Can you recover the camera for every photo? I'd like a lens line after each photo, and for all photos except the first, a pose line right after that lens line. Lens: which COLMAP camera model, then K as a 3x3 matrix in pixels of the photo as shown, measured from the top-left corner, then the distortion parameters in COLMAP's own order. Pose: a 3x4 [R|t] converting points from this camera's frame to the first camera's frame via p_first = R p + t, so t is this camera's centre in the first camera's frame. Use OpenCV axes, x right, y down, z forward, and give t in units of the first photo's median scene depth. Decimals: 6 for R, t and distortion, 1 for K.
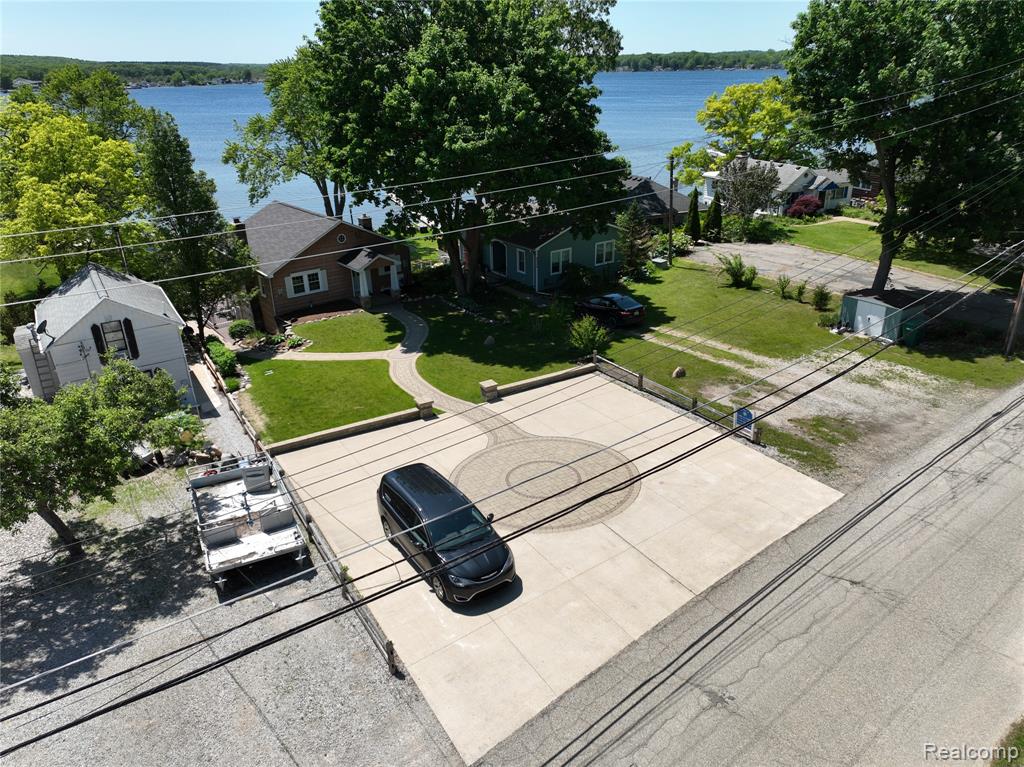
lens RADIAL K [[721.5, 0, 518.1], [0, 721.5, 380.1], [0, 0, 1]] dist [0.012340, 0.003604]
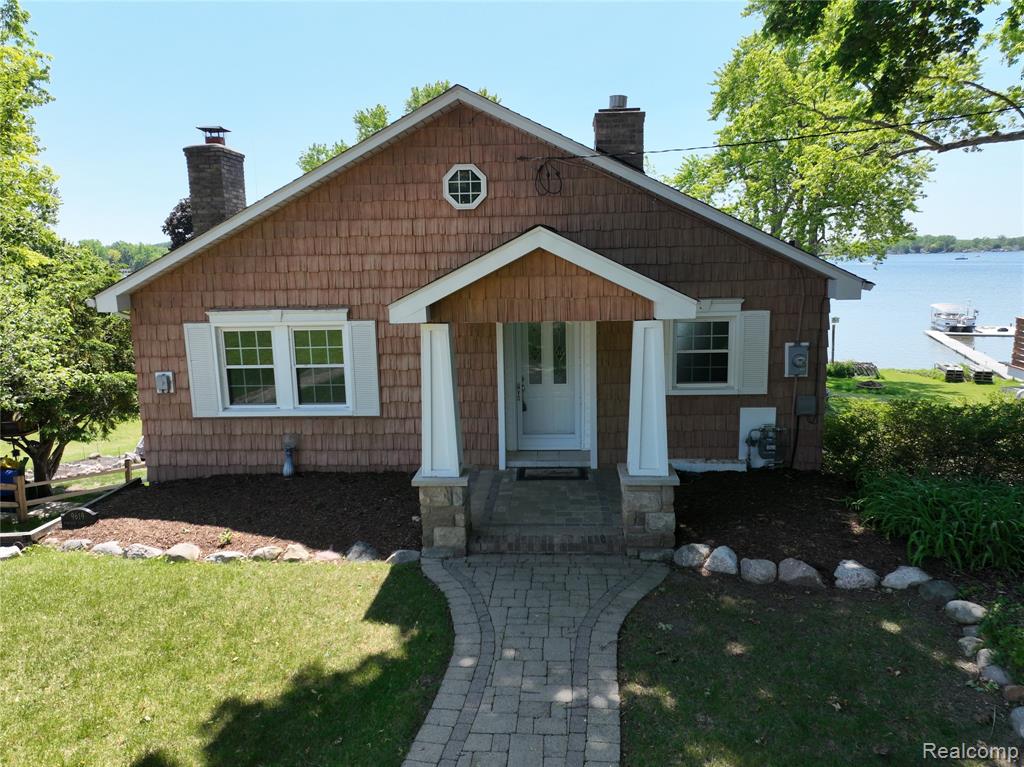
lens RADIAL K [[721.5, 0, 513.9], [0, 721.5, 384.9], [0, 0, 1]] dist [0.012340, 0.003604]
pose [[0.746658, 0.122229, -0.653883, -0.117816], [-0.261480, 0.957777, -0.119545, -0.157234], [0.611662, 0.260236, 0.747092, 1.142746]]
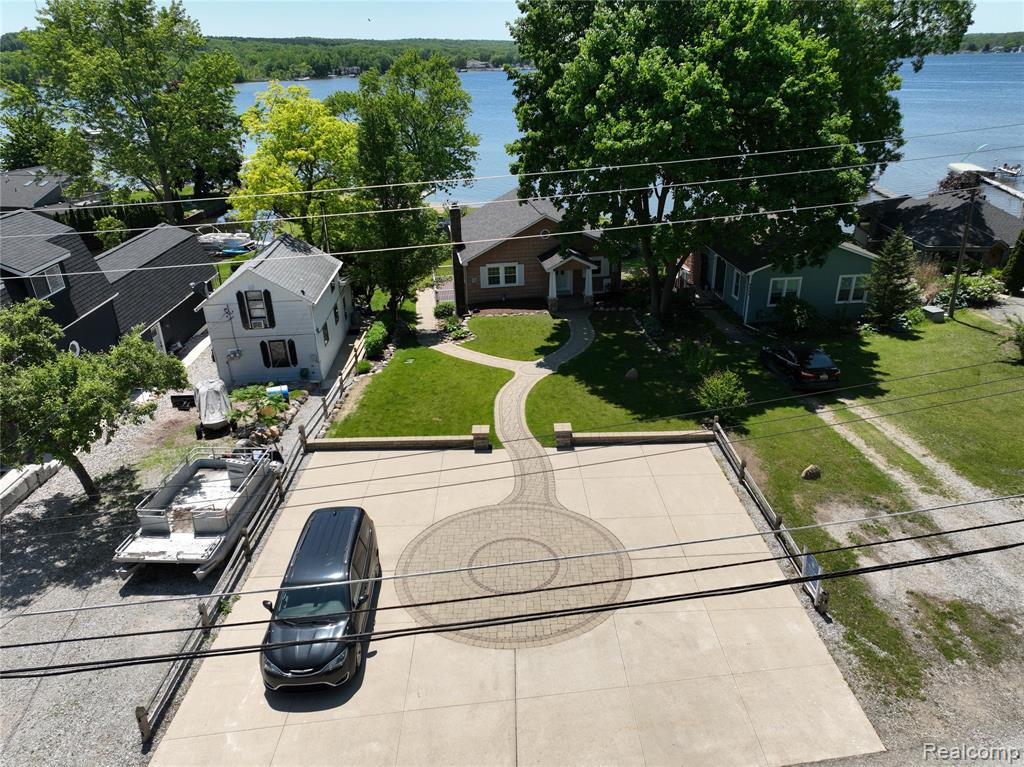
lens RADIAL K [[721.5, 0, 515.8], [0, 721.5, 387.7], [0, 0, 1]] dist [0.012340, 0.003604]
pose [[0.868412, 0.209791, -0.449276, 0.251765], [-0.195651, 0.977543, 0.078291, -0.085719], [0.455611, 0.019913, 0.889956, 0.187145]]
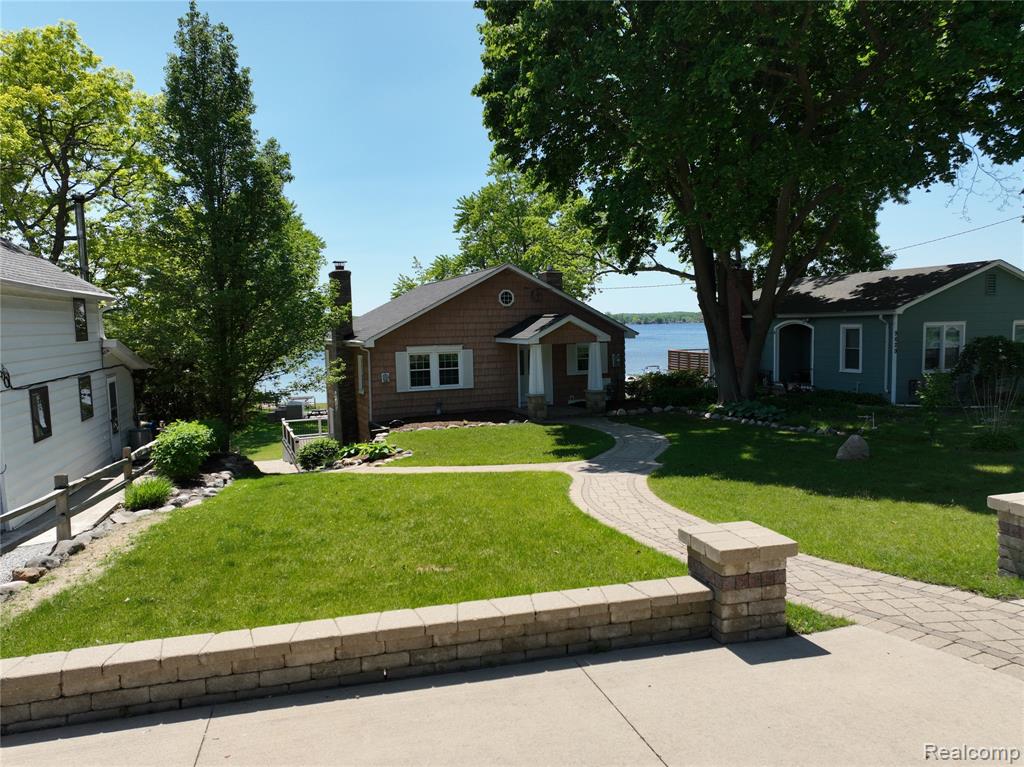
lens RADIAL K [[721.5, 0, 516.1], [0, 721.5, 384.0], [0, 0, 1]] dist [0.012340, 0.003604]
pose [[0.963337, 0.021390, -0.267439, -0.114769], [-0.104642, 0.947827, -0.301120, 0.044014], [0.247045, 0.318066, 0.915316, 0.678529]]
